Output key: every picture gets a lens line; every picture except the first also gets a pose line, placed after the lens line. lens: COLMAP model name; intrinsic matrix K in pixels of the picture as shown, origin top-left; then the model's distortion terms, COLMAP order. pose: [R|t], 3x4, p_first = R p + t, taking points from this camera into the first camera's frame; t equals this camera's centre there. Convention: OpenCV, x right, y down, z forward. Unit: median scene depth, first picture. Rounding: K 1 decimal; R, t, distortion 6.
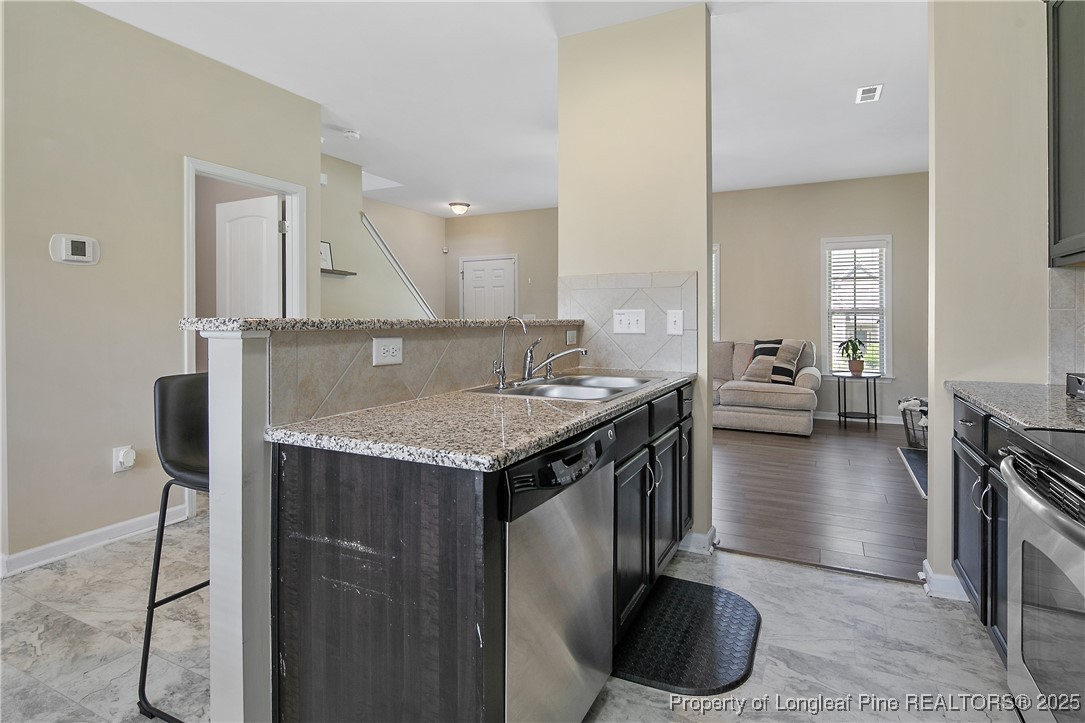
lens RADIAL K [[558.2, 0, 542.8], [0, 558.2, 317.7], [0, 0, 1]] dist [0.019440, -0.008102]
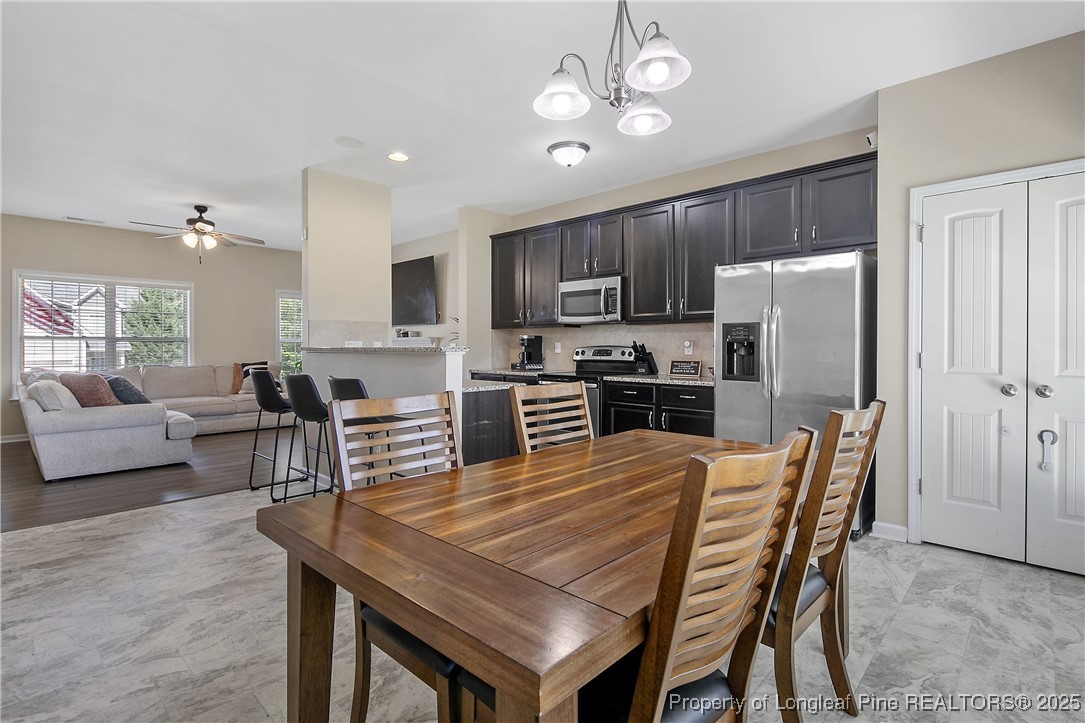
lens RADIAL K [[528.0, 0, 539.6], [0, 528.0, 344.5], [0, 0, 1]] dist [0.006094, -0.003926]
pose [[0.288398, 0.002594, 0.957507, -1.275585], [-0.001146, 0.999997, -0.002364, -0.001695], [-0.957510, -0.000416, 0.288400, -0.041390]]
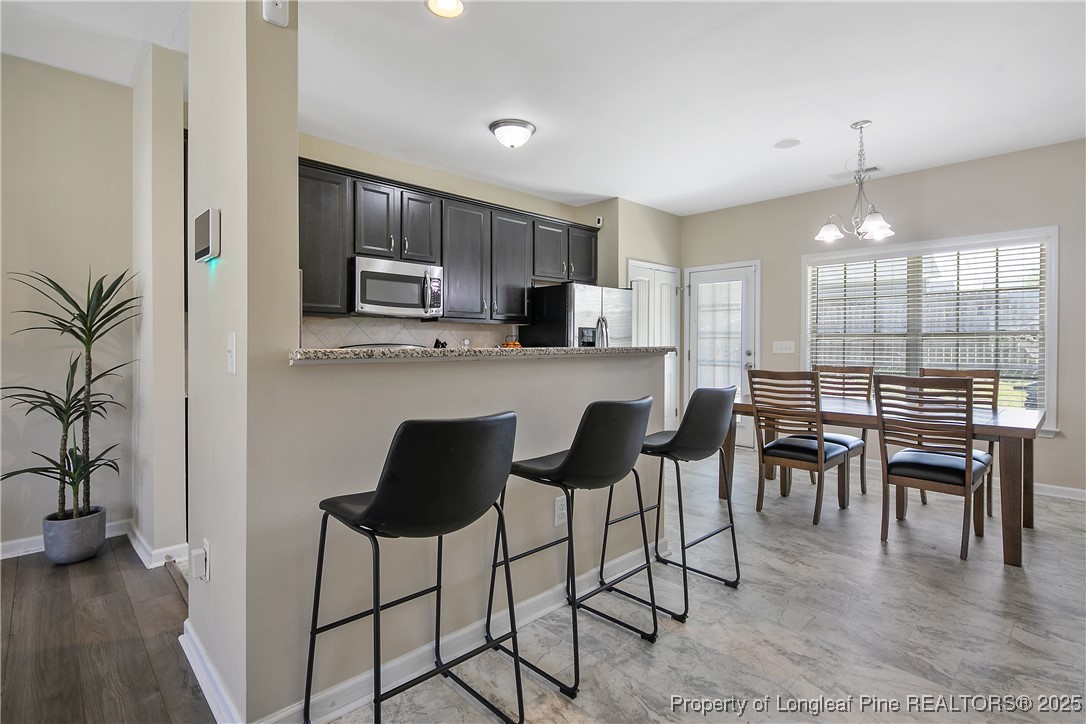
lens RADIAL K [[528.5, 0, 537.3], [0, 528.5, 345.7], [0, 0, 1]] dist [0.006094, -0.003926]
pose [[-0.943281, -0.004776, 0.331960, -0.383454], [-0.003583, 0.999985, 0.004206, -0.004219], [-0.331975, 0.002778, -0.943284, 1.494262]]
